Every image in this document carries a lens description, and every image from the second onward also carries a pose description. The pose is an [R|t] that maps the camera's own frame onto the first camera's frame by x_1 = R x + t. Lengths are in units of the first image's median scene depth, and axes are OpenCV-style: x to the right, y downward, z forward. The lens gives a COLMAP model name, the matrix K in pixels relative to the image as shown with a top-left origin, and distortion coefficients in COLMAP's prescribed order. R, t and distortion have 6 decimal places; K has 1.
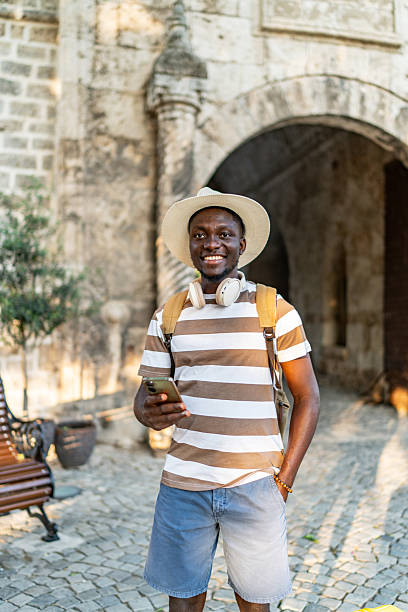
lens RADIAL K [[580.4, 0, 204.0], [0, 580.4, 306.0], [0, 0, 1]] dist [-0.006929, -0.000674]
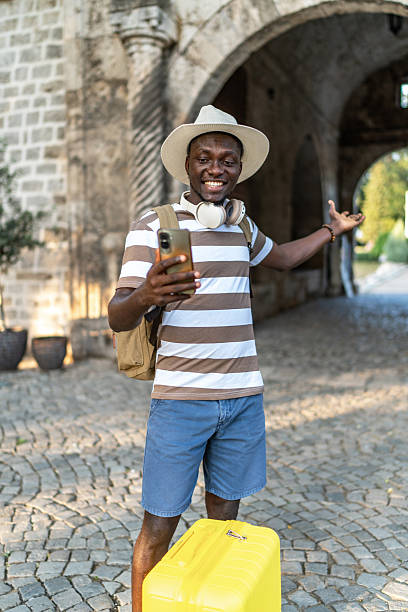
lens RADIAL K [[584.7, 0, 206.6], [0, 584.7, 302.0], [0, 0, 1]] dist [-0.008102, 0.007165]
pose [[0.806584, 0.042427, -0.589595, 0.661116], [0.023234, 0.994375, 0.103340, 0.011665], [0.590663, -0.097051, 0.801061, 0.195346]]
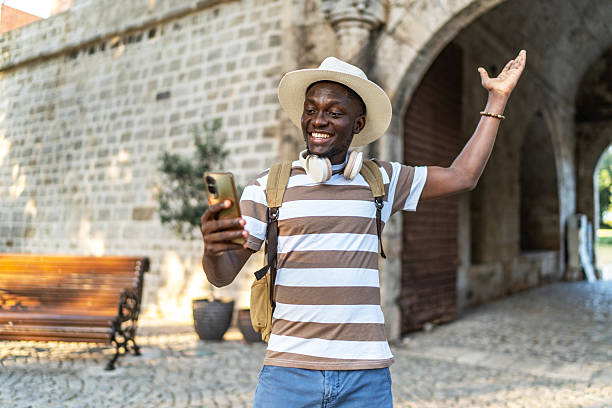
lens RADIAL K [[580.4, 0, 310.2], [0, 580.4, 204.2], [0, 0, 1]] dist [-0.006929, -0.000674]
pose [[0.653857, -0.034634, -0.755825, 0.687839], [0.012612, 0.999312, -0.034880, 0.023968], [0.756513, 0.013274, 0.653844, 0.247830]]
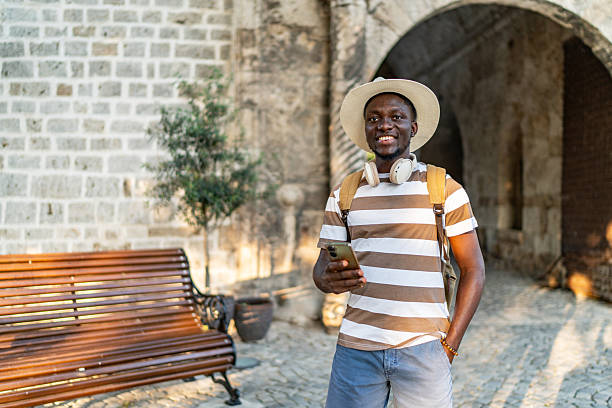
lens RADIAL K [[579.7, 0, 304.3], [0, 579.7, 207.1], [0, 0, 1]] dist [-0.008318, 0.012129]
pose [[0.992486, -0.000621, -0.122361, -0.000138], [0.004099, 0.999595, 0.028175, 0.003174], [0.122294, -0.028465, 0.992086, -0.029108]]
